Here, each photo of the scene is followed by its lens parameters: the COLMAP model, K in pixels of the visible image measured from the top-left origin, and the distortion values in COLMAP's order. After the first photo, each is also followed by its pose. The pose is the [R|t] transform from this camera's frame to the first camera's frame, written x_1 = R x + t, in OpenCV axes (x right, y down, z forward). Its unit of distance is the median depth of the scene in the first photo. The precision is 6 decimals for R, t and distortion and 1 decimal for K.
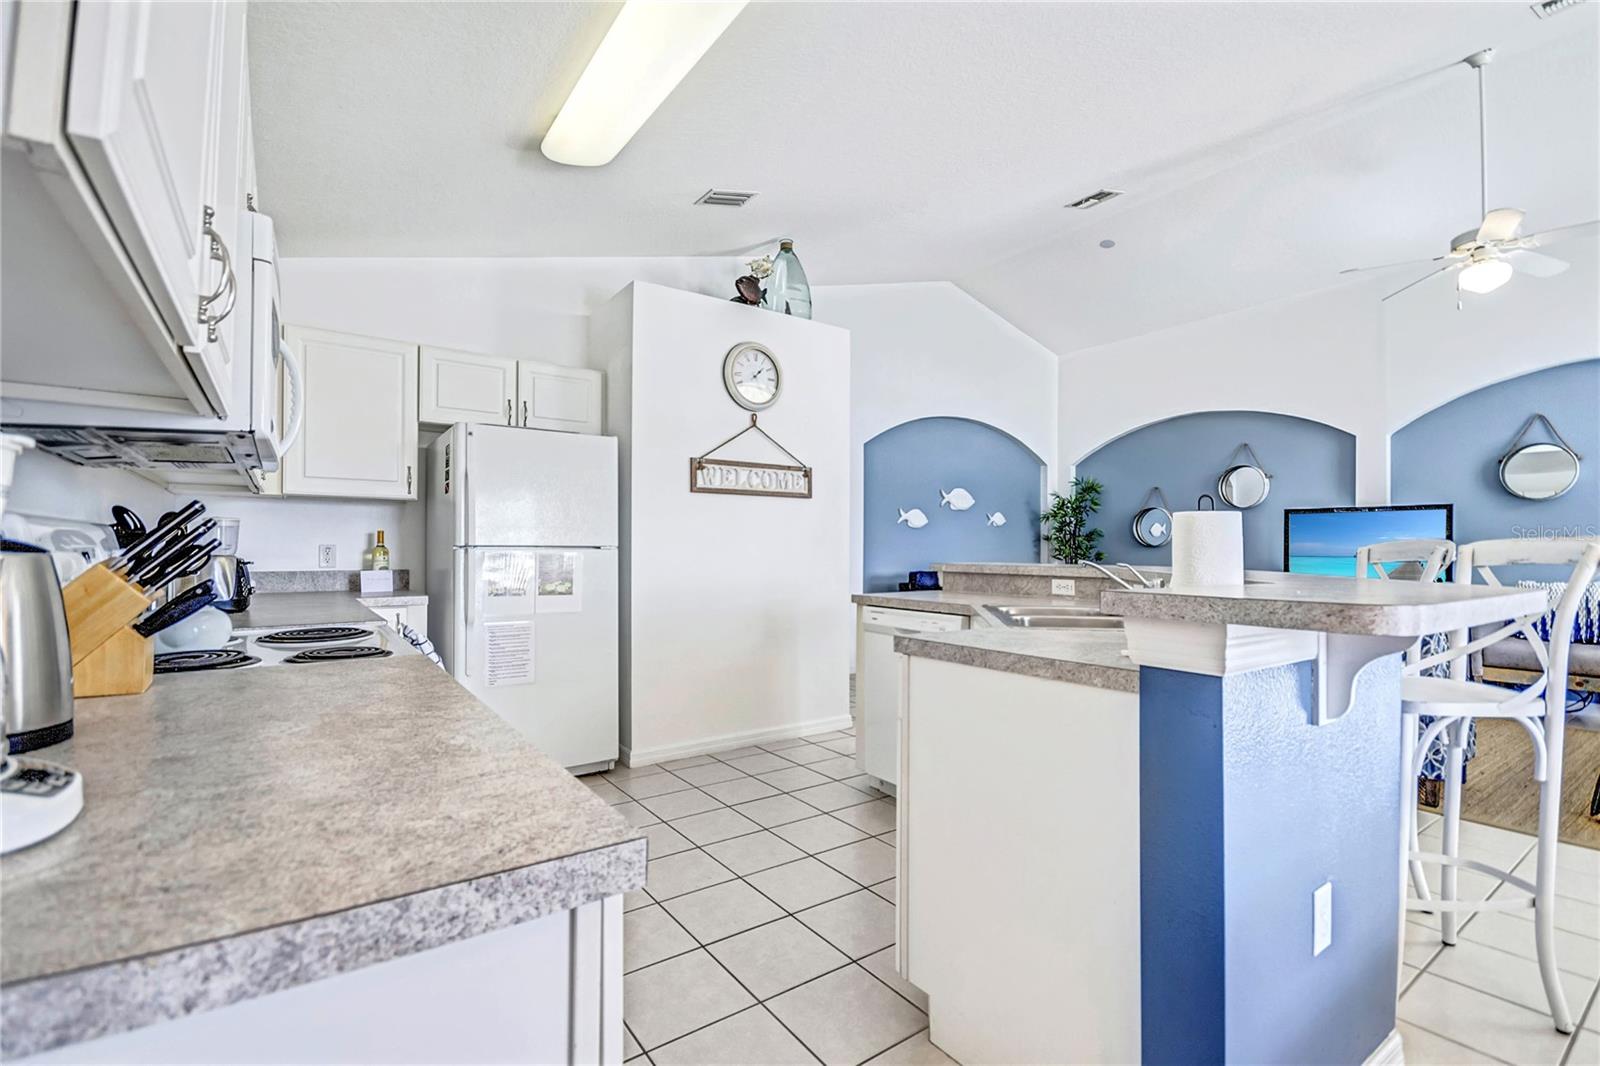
lens RADIAL K [[718.0, 0, 798.5], [0, 718.0, 543.8], [0, 0, 1]] dist [-0.002837, -0.000244]
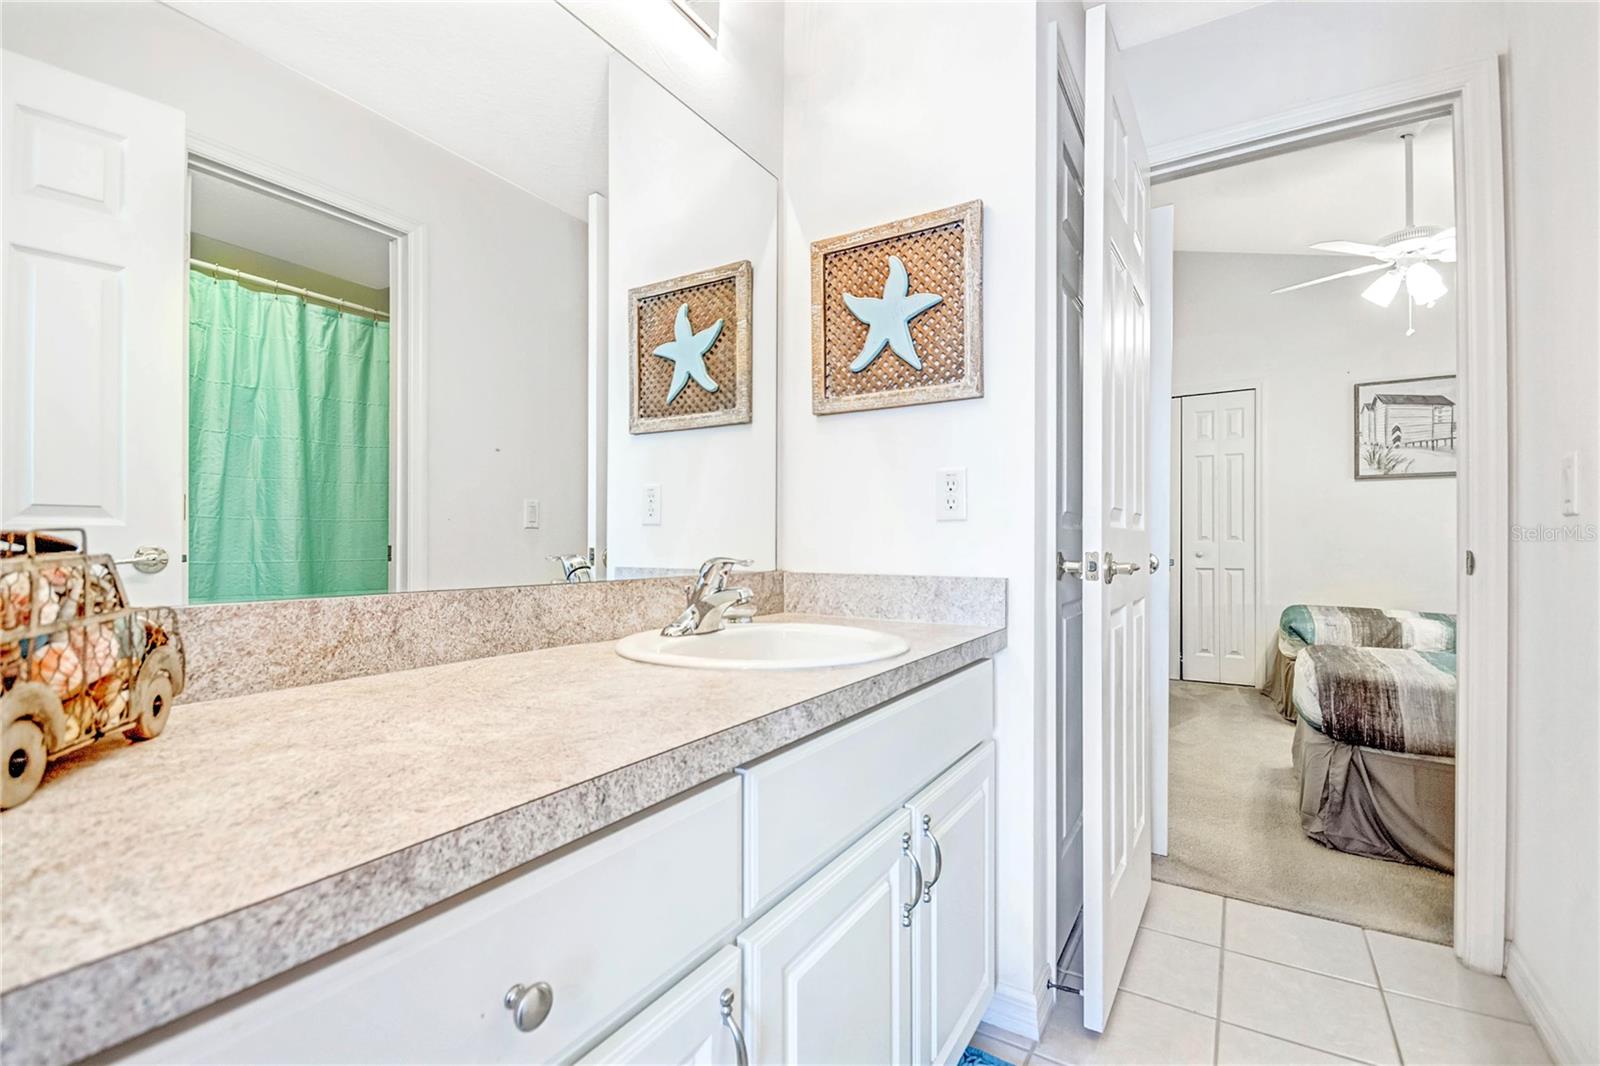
lens RADIAL K [[718.0, 0, 799.5], [0, 718.0, 538.1], [0, 0, 1]] dist [-0.002837, -0.000244]
pose [[-0.925275, -0.002115, -0.379292, -0.617255], [0.003911, 0.999878, -0.015115, 0.106009], [0.379277, -0.015469, -0.925154, 2.029259]]
